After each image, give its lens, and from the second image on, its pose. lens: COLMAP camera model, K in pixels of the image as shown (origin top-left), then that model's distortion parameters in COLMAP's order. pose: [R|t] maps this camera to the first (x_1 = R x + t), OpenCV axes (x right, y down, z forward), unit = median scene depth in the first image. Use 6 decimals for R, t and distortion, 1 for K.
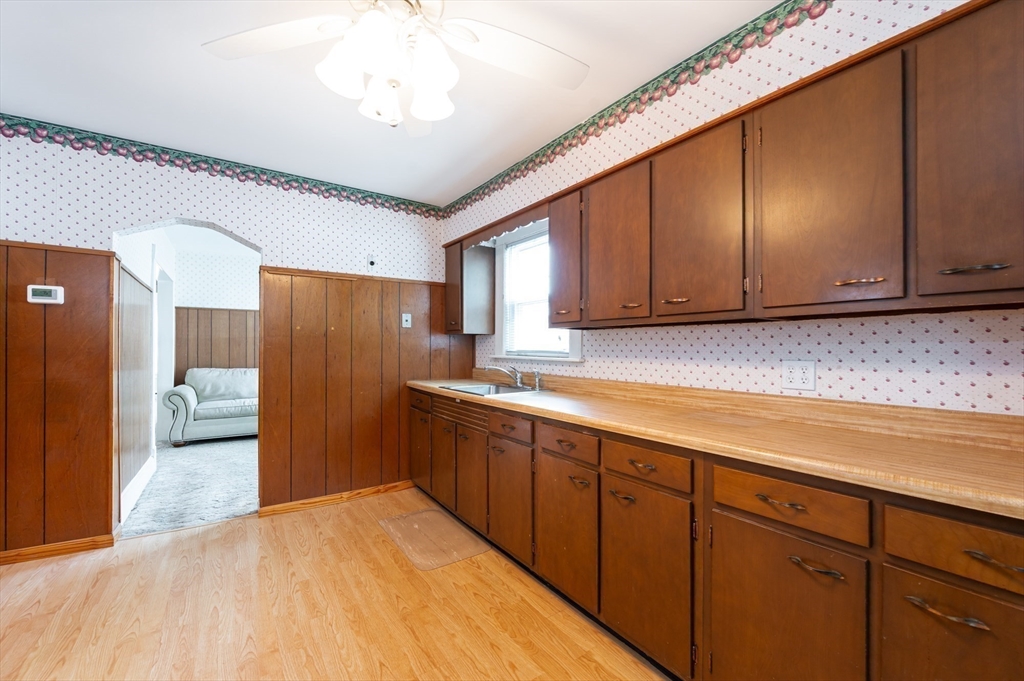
lens RADIAL K [[418.6, 0, 509.2], [0, 418.6, 344.5], [0, 0, 1]] dist [-0.002963, 0.000068]
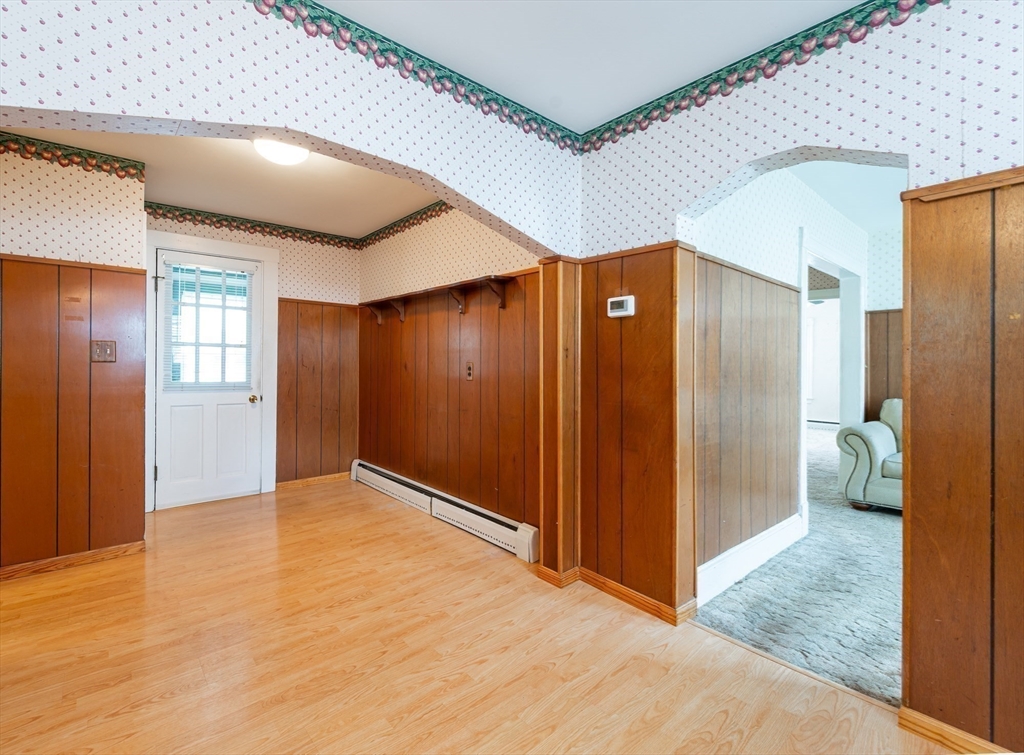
lens RADIAL K [[463.8, 0, 460.8], [0, 463.8, 365.7], [0, 0, 1]] dist [-0.005445, -0.000671]
pose [[0.076052, -0.002492, -0.997101, -0.137867], [0.001115, 0.999996, -0.002414, 0.008877], [0.997103, -0.000928, 0.076055, 0.553785]]
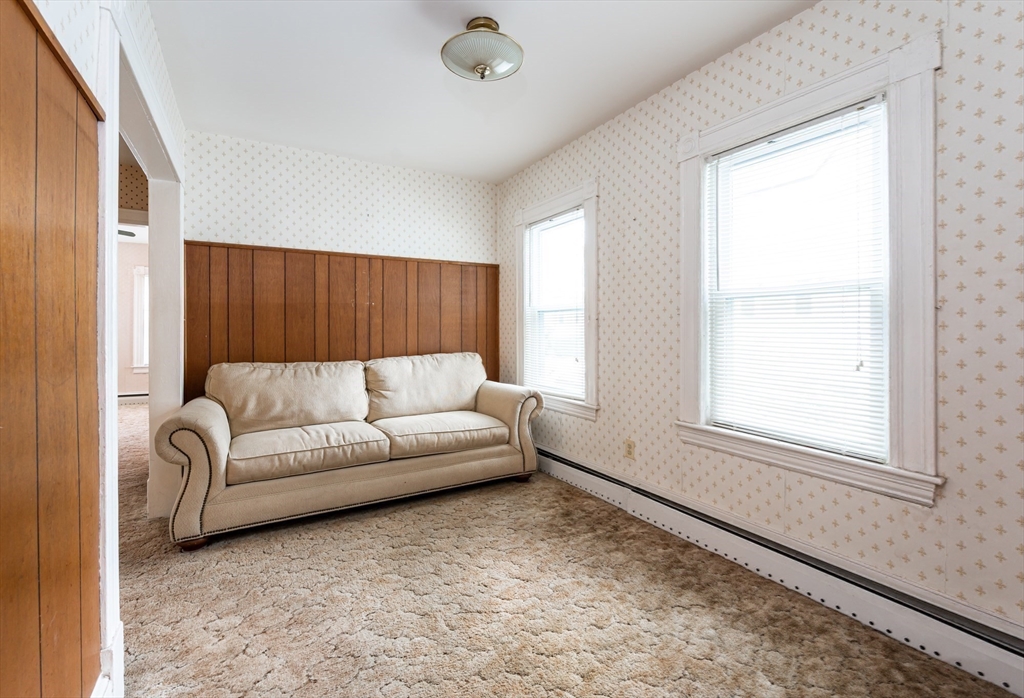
lens RADIAL K [[445.8, 0, 500.1], [0, 445.8, 321.6], [0, 0, 1]] dist [0.003743, -0.000545]
pose [[0.997438, -0.014111, -0.070133, -0.889863], [0.013786, 0.999892, -0.005122, 0.032038], [0.070198, 0.004142, 0.997525, 1.134835]]
